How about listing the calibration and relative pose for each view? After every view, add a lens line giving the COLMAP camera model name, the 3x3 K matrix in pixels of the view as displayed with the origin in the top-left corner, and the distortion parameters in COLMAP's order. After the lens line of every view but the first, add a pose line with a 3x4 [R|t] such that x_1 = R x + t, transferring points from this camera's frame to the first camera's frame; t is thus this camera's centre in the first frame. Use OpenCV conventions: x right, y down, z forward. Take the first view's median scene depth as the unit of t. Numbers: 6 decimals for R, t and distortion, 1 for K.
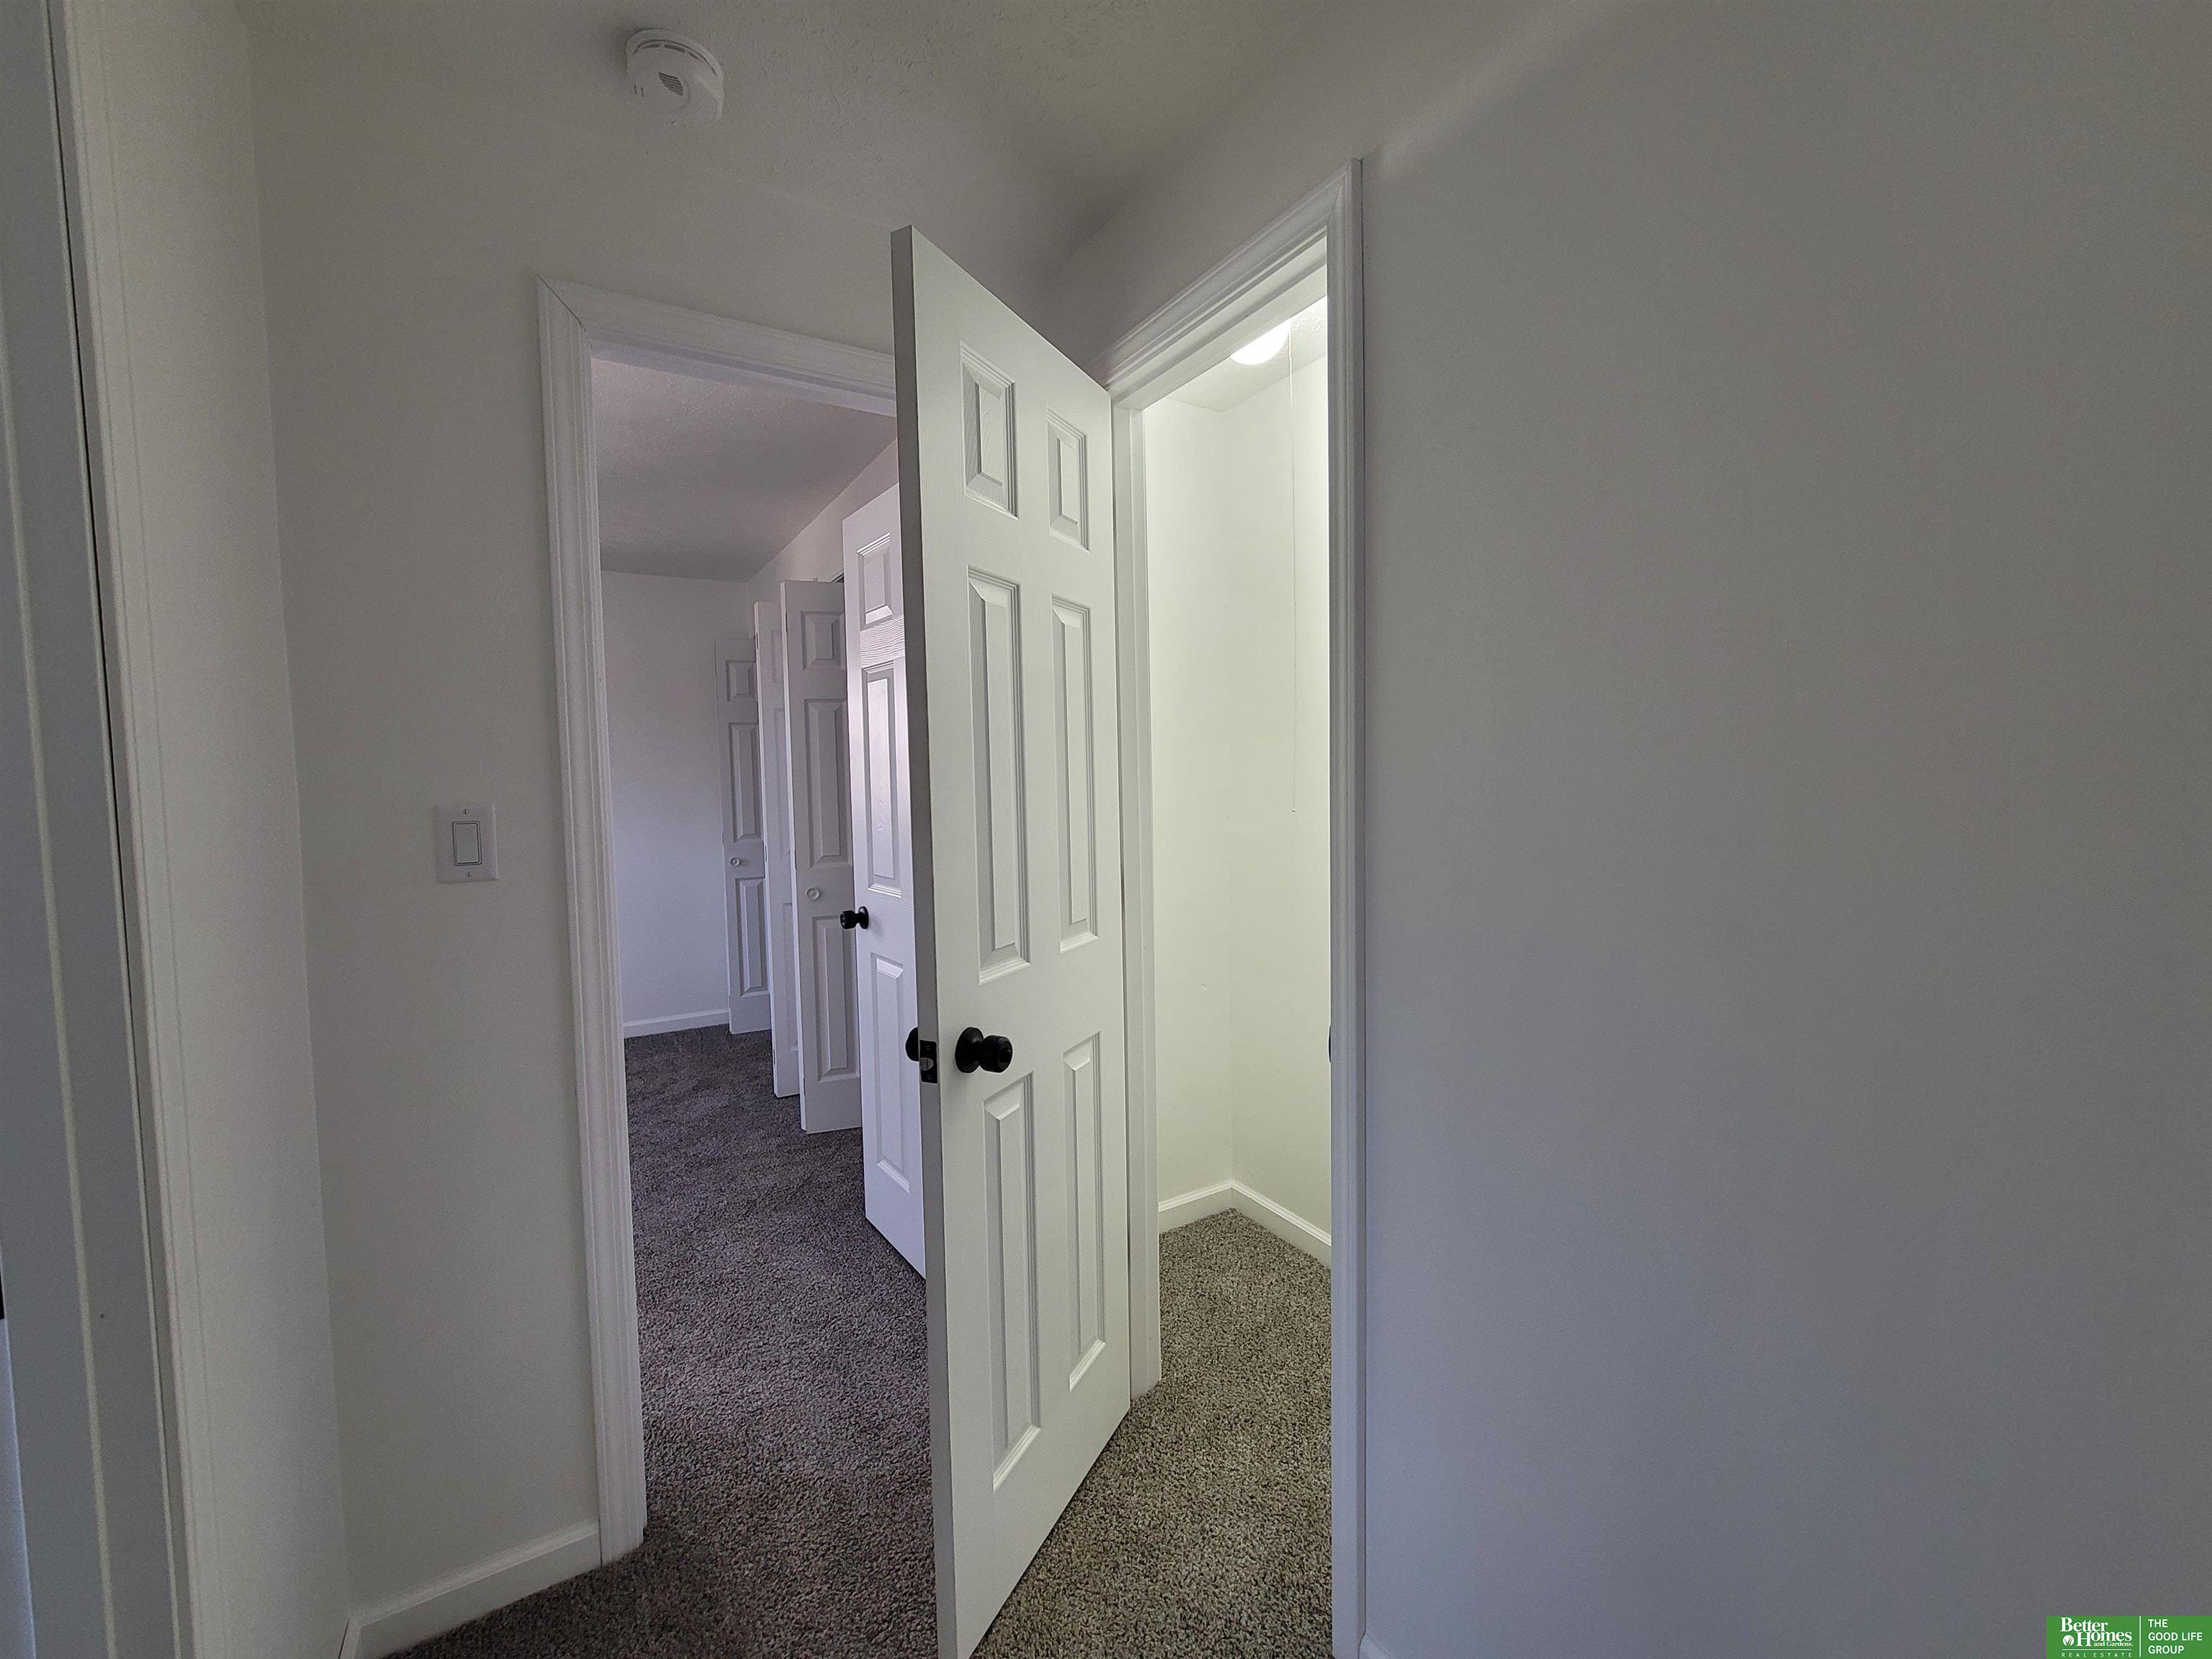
lens RADIAL K [[898.7, 0, 1106.0], [0, 898.7, 829.5], [0, 0, 1]] dist [-0.001815, -0.000590]
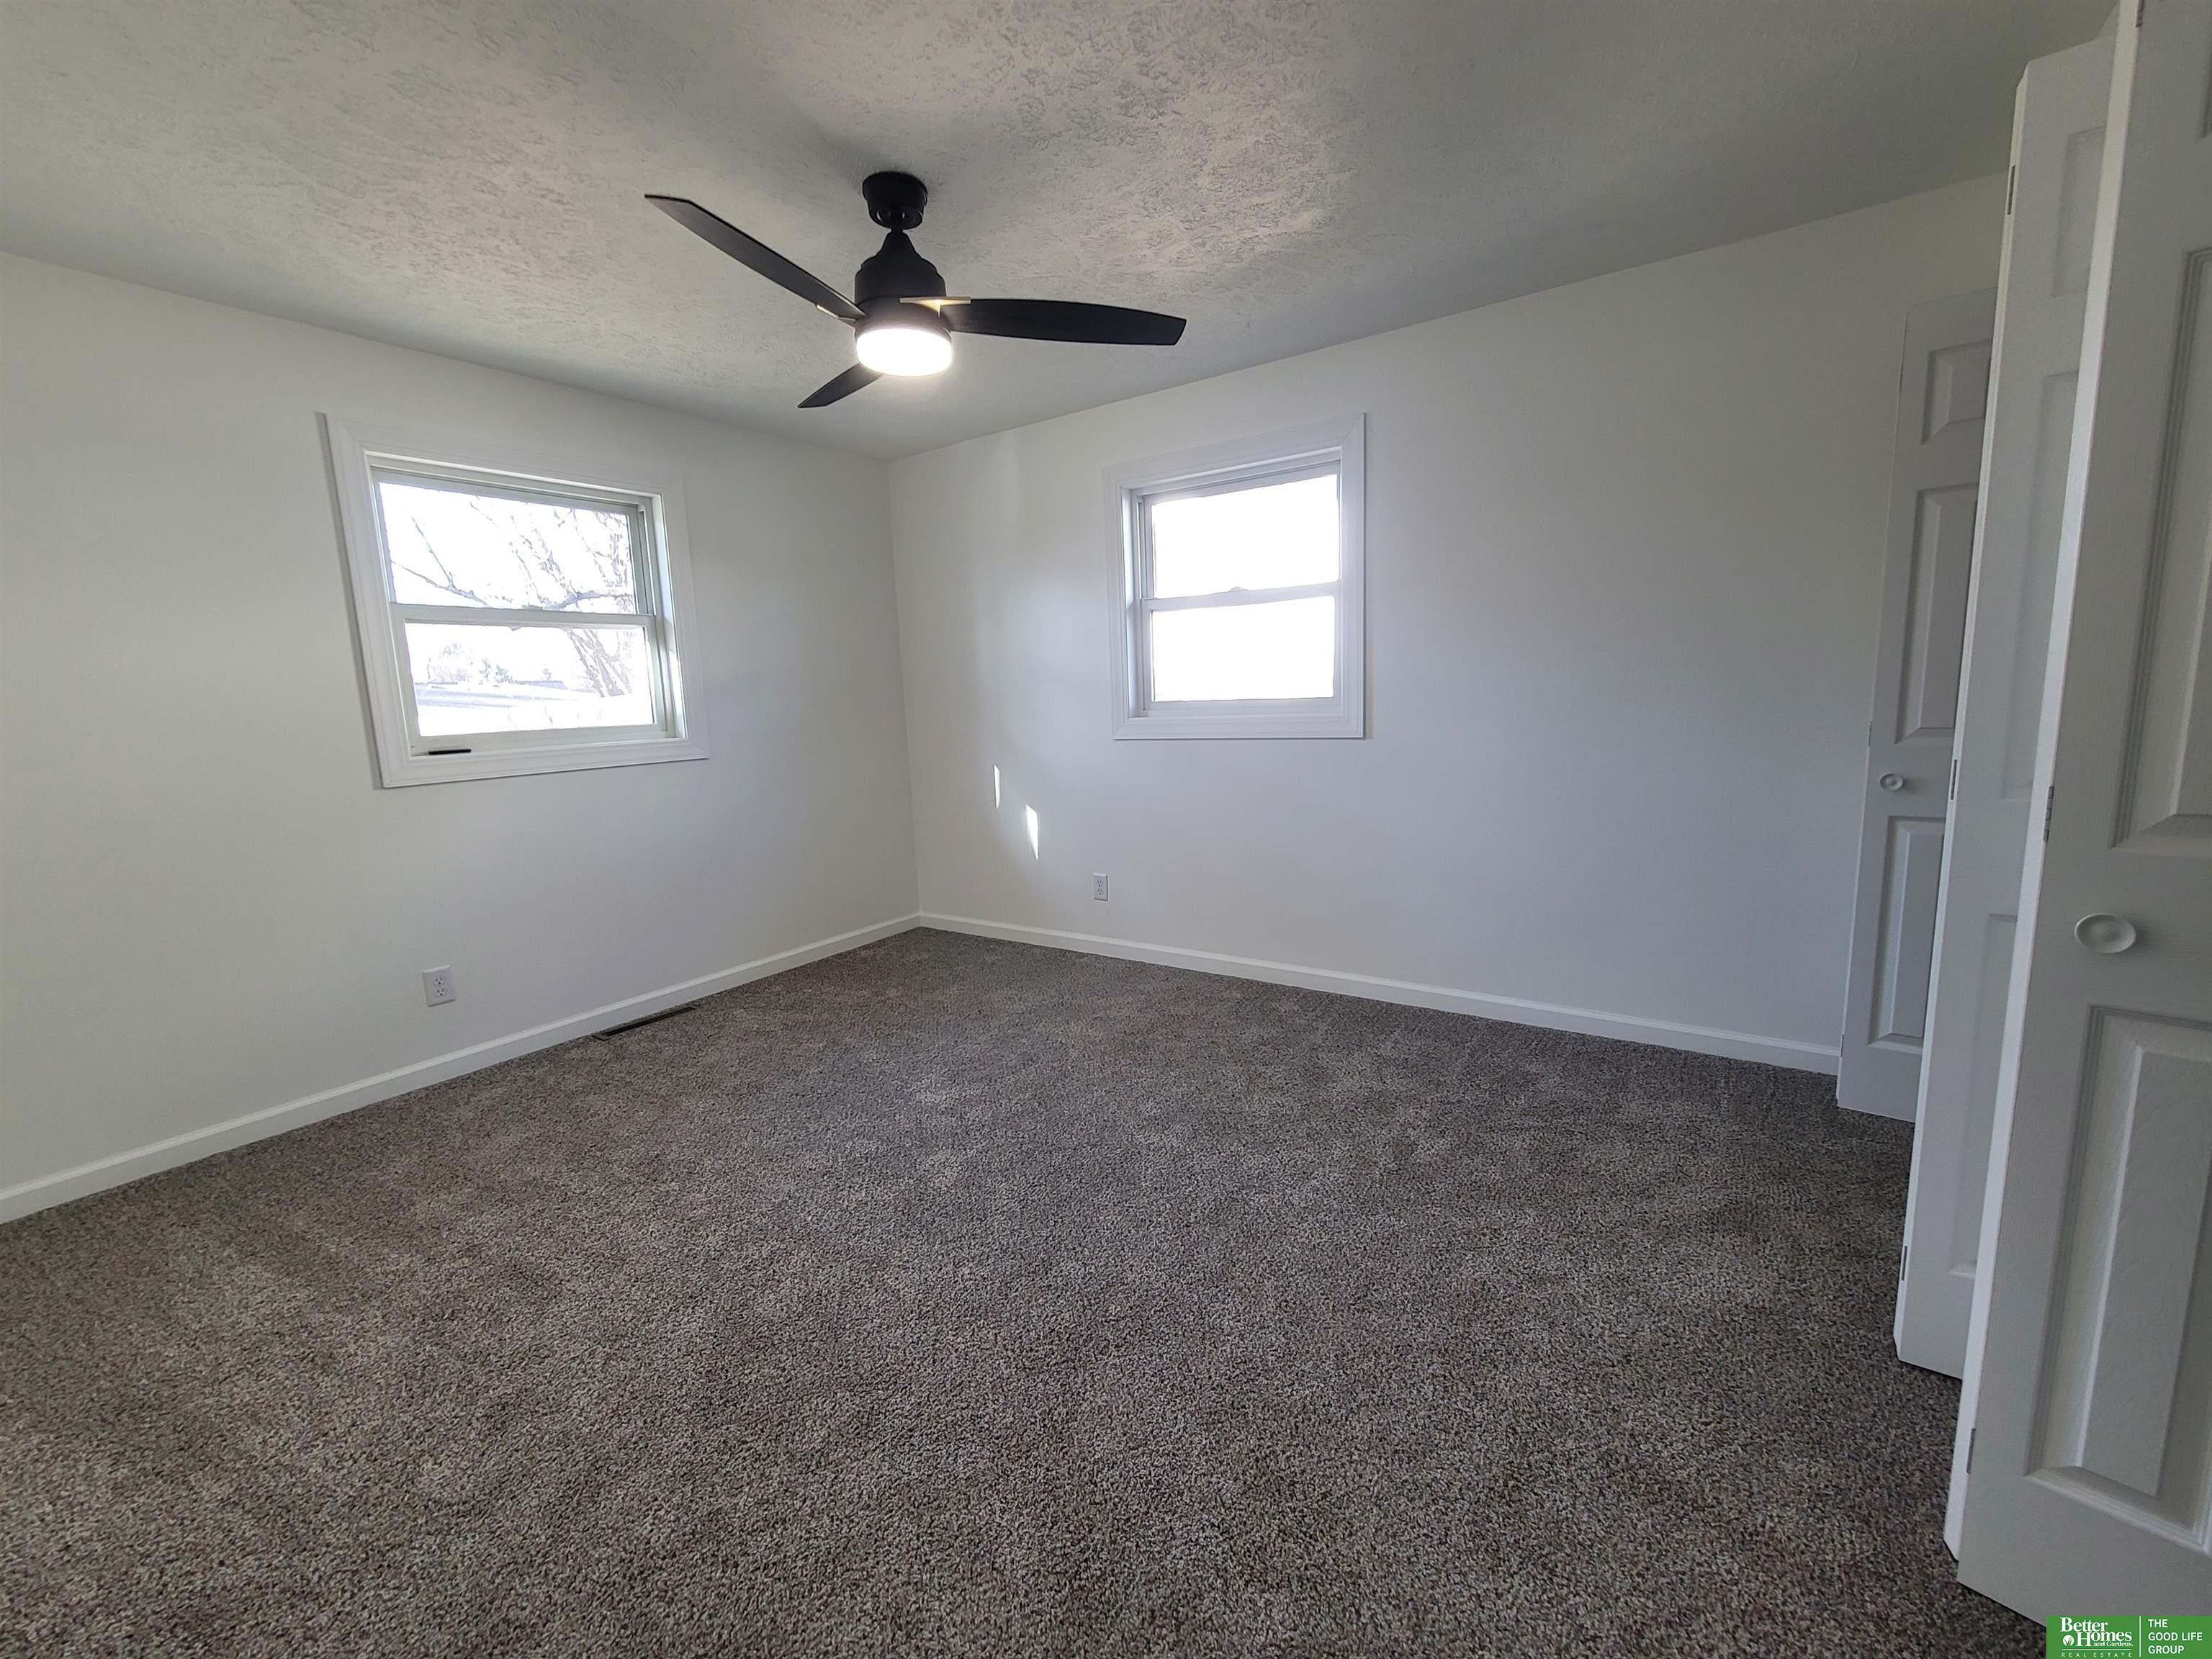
lens RADIAL K [[898.7, 0, 1106.0], [0, 898.7, 829.5], [0, 0, 1]] dist [-0.001815, -0.000590]
pose [[0.404299, 0.139644, -0.903904, -0.163178], [-0.023568, 0.989538, 0.142332, 0.001902], [0.914323, -0.036242, 0.403361, 0.479103]]
